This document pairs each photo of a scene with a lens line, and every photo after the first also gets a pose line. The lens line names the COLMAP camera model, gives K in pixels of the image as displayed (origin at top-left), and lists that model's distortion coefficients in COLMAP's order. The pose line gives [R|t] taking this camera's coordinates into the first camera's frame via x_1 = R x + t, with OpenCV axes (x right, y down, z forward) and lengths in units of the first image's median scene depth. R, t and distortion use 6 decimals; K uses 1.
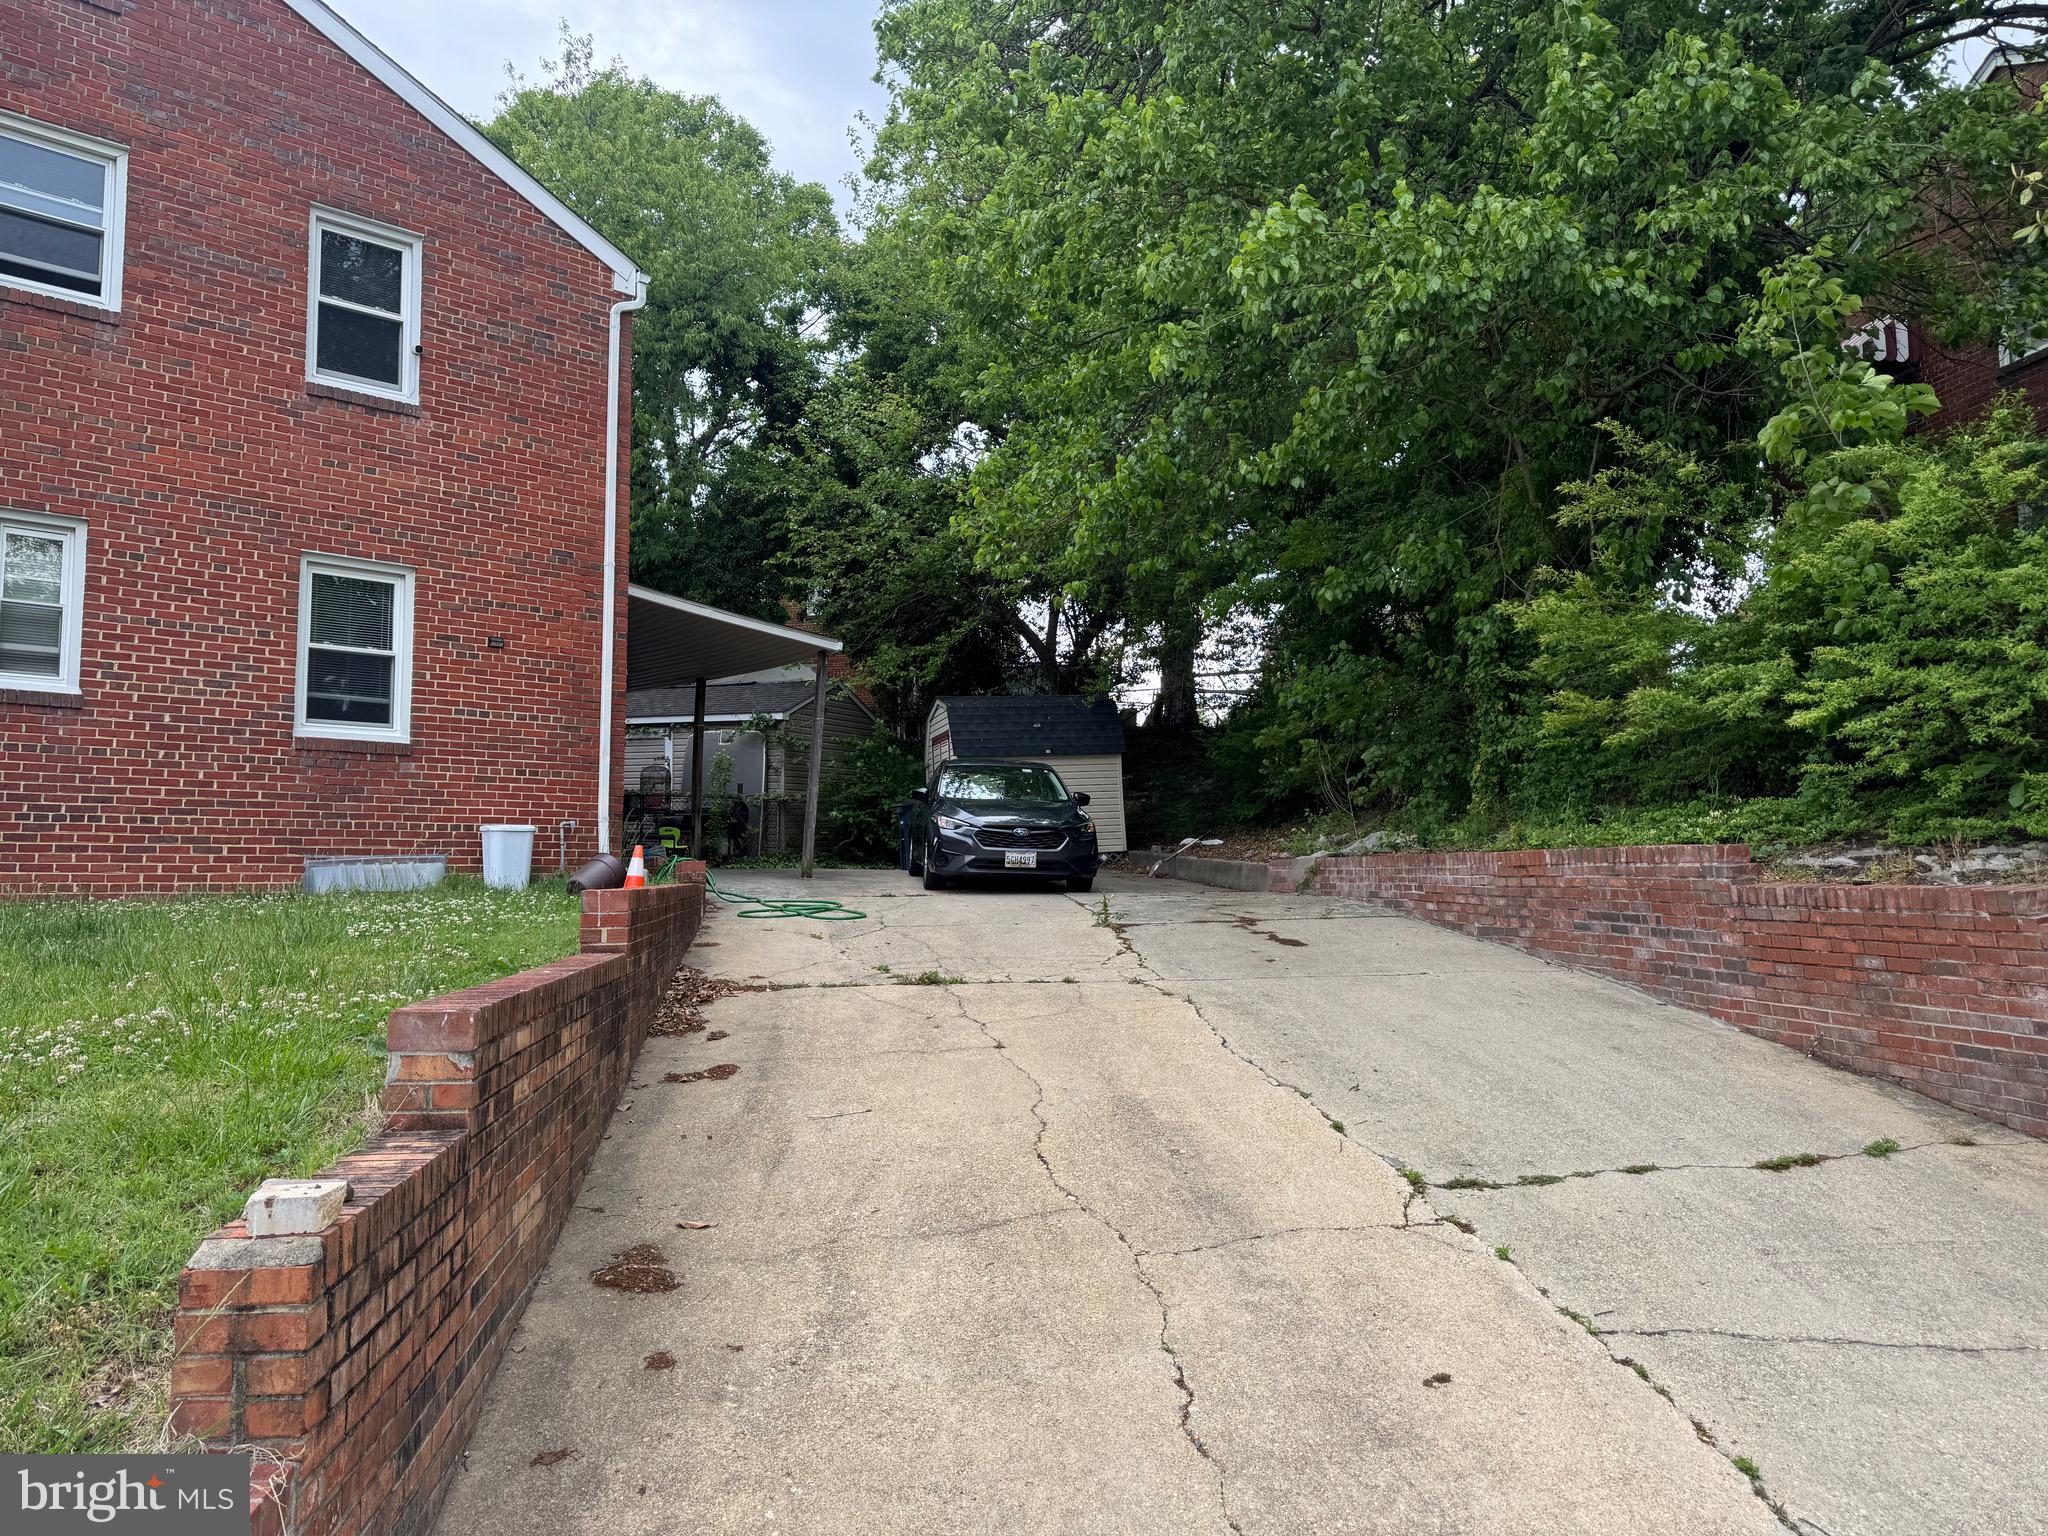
lens RADIAL K [[1451.2, 0, 1024.0], [0, 1451.2, 768.0], [0, 0, 1]] dist [0.049072, -0.063640]
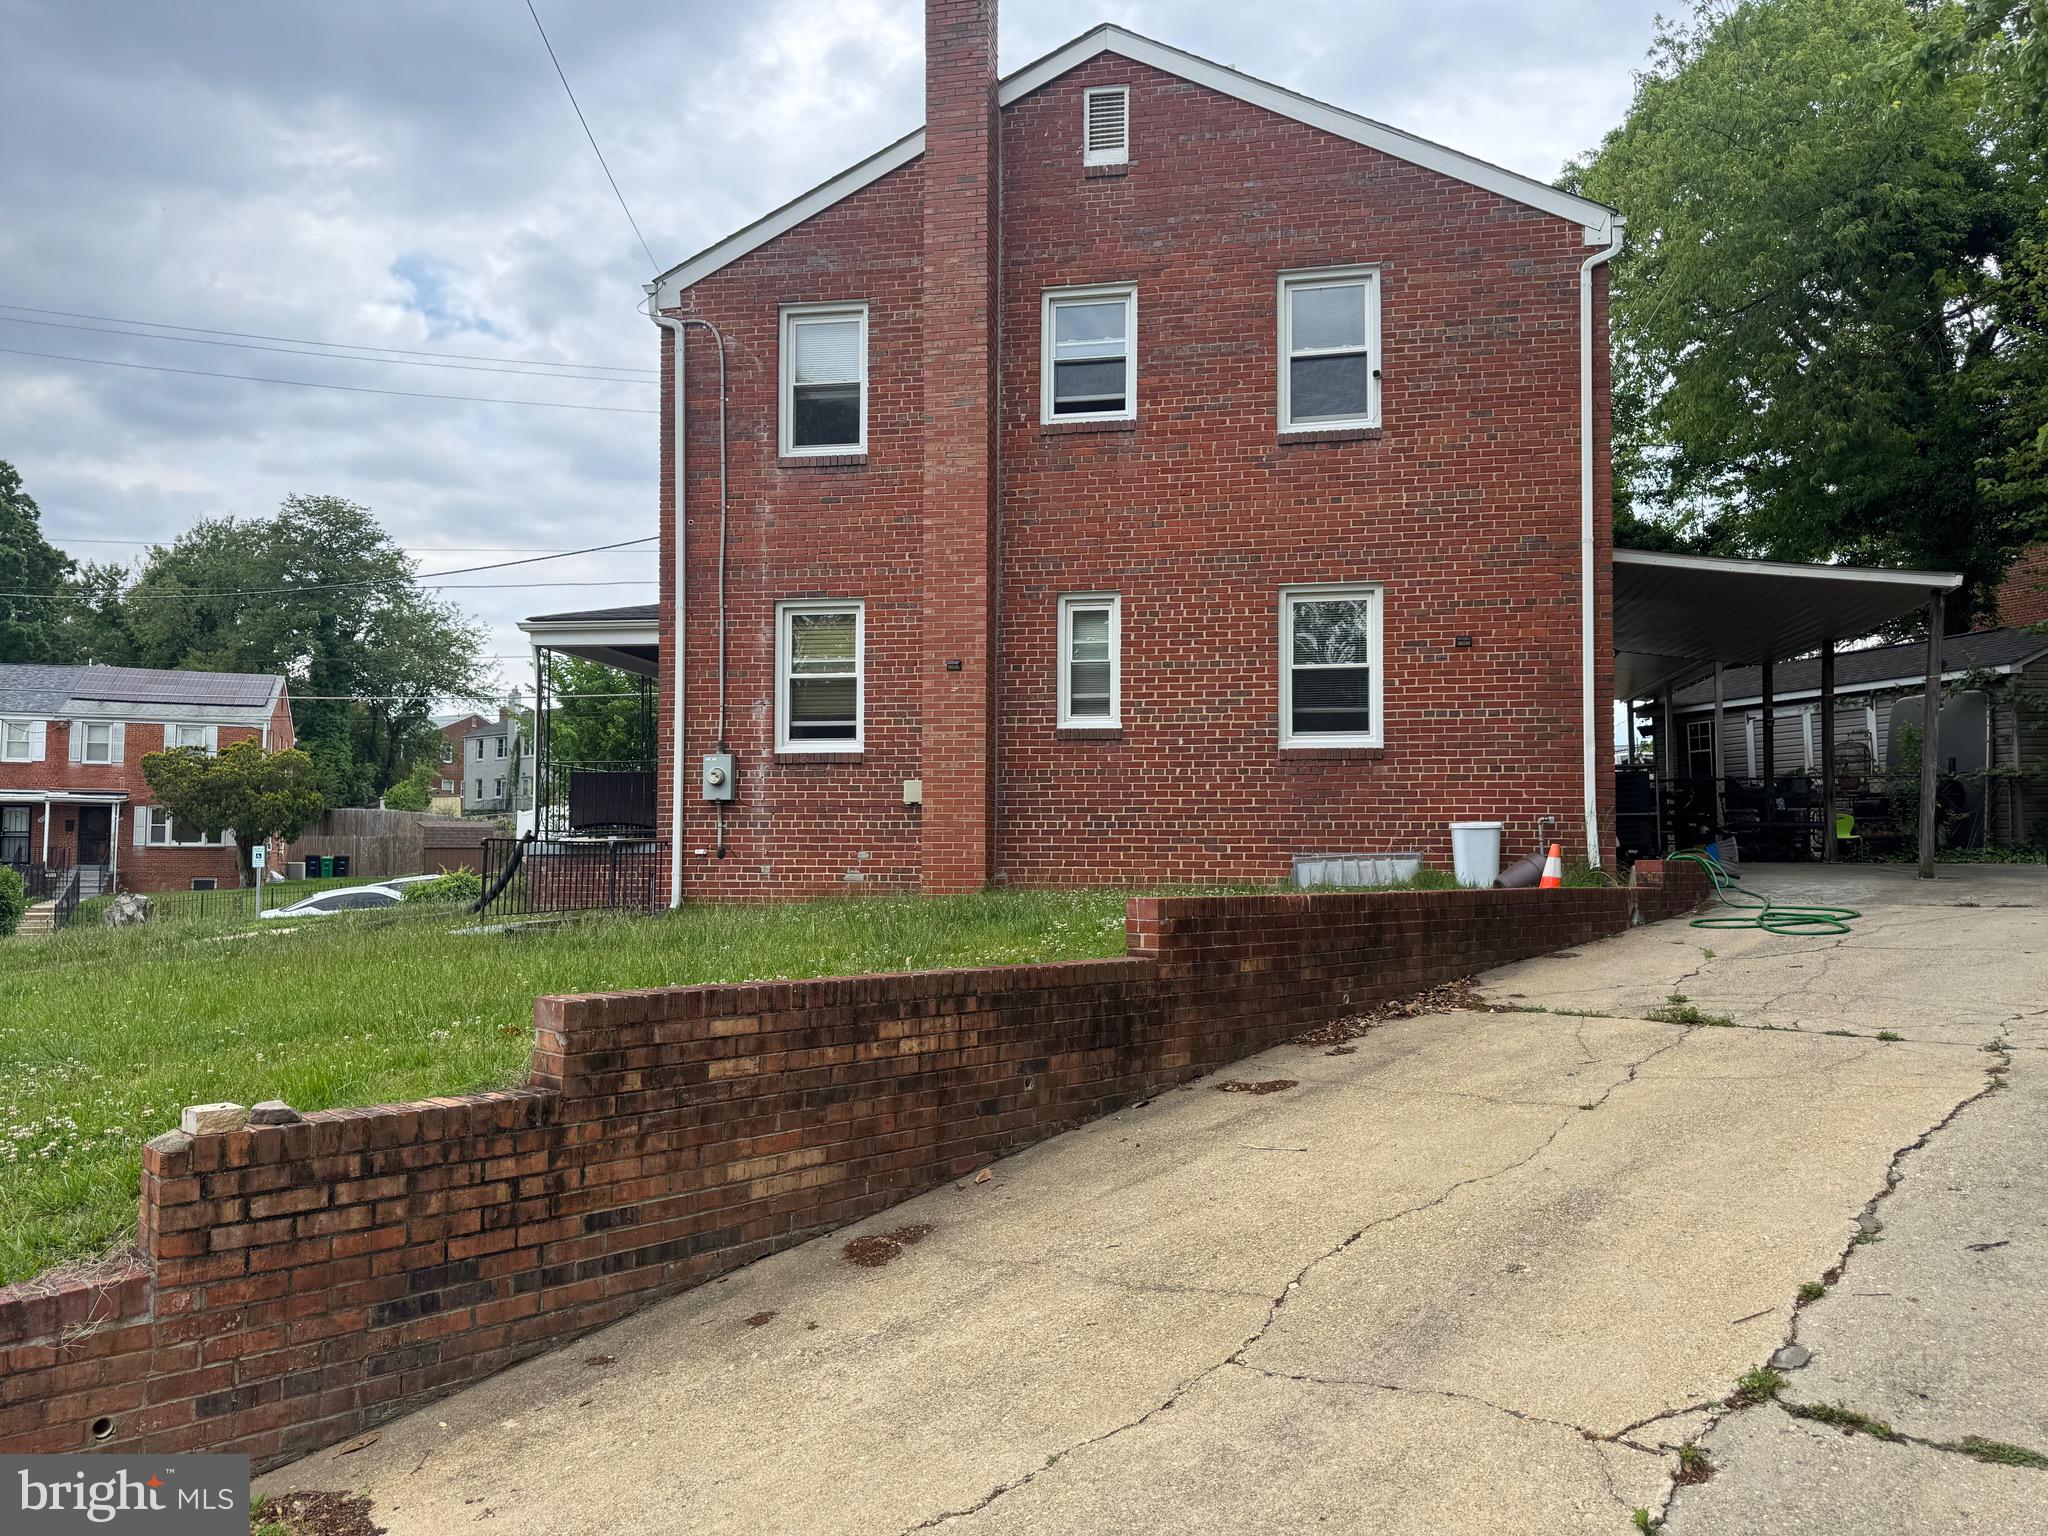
lens RADIAL K [[1427.7, 0, 1025.5], [0, 1427.7, 773.4], [0, 0, 1]] dist [0.189405, -0.391893]
pose [[0.592179, -0.044495, -0.804577, 0.288275], [0.057546, 0.998260, -0.012852, 0.000487], [0.803749, -0.038689, 0.593709, 0.174883]]
